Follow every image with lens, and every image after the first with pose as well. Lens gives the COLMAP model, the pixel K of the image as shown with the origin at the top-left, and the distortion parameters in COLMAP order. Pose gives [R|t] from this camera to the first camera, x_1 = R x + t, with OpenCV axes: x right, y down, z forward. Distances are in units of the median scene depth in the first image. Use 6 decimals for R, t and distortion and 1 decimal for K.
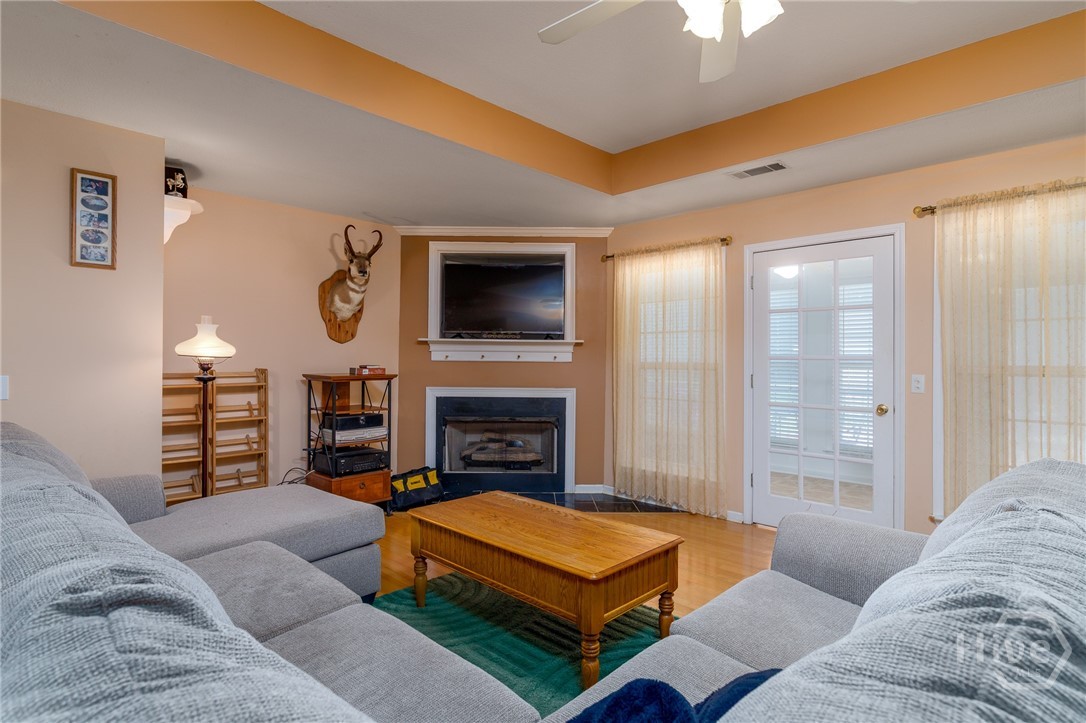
lens RADIAL K [[547.7, 0, 541.1], [0, 547.7, 357.4], [0, 0, 1]] dist [-0.007148, -0.001012]
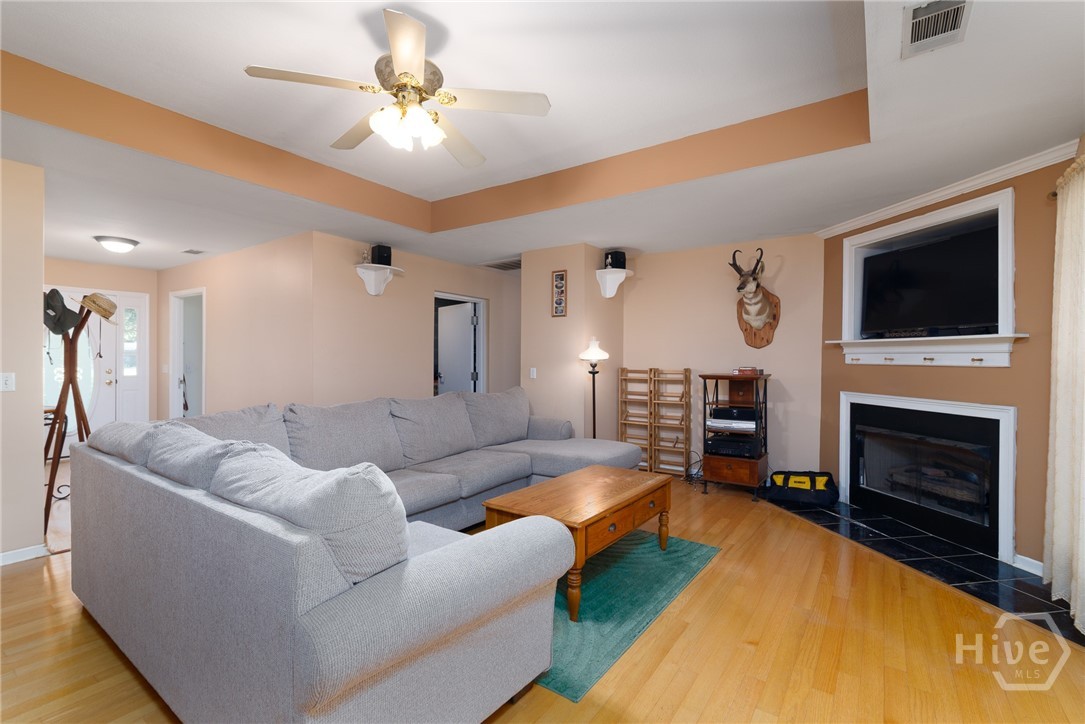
lens RADIAL K [[493.7, 0, 539.0], [0, 493.7, 361.0], [0, 0, 1]] dist [-0.005848, 0.001218]
pose [[0.154768, -0.001933, -0.987949, 0.562712], [-0.004672, 0.999985, -0.002688, 0.005519], [0.987940, 0.005031, 0.154757, 0.345487]]
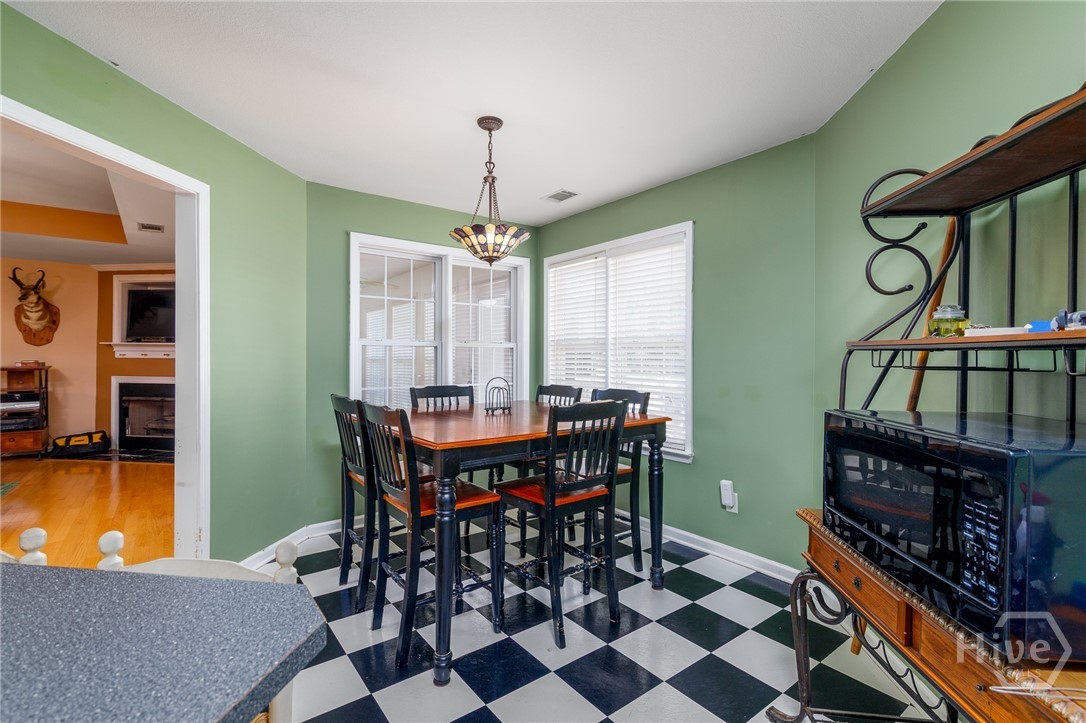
lens RADIAL K [[494.1, 0, 546.2], [0, 494.1, 358.3], [0, 0, 1]] dist [-0.005848, 0.001218]
pose [[0.989497, 0.001763, -0.144543, 1.111961], [-0.001163, 0.999990, 0.004242, 0.000532], [0.144549, -0.004029, 0.989489, -0.115868]]
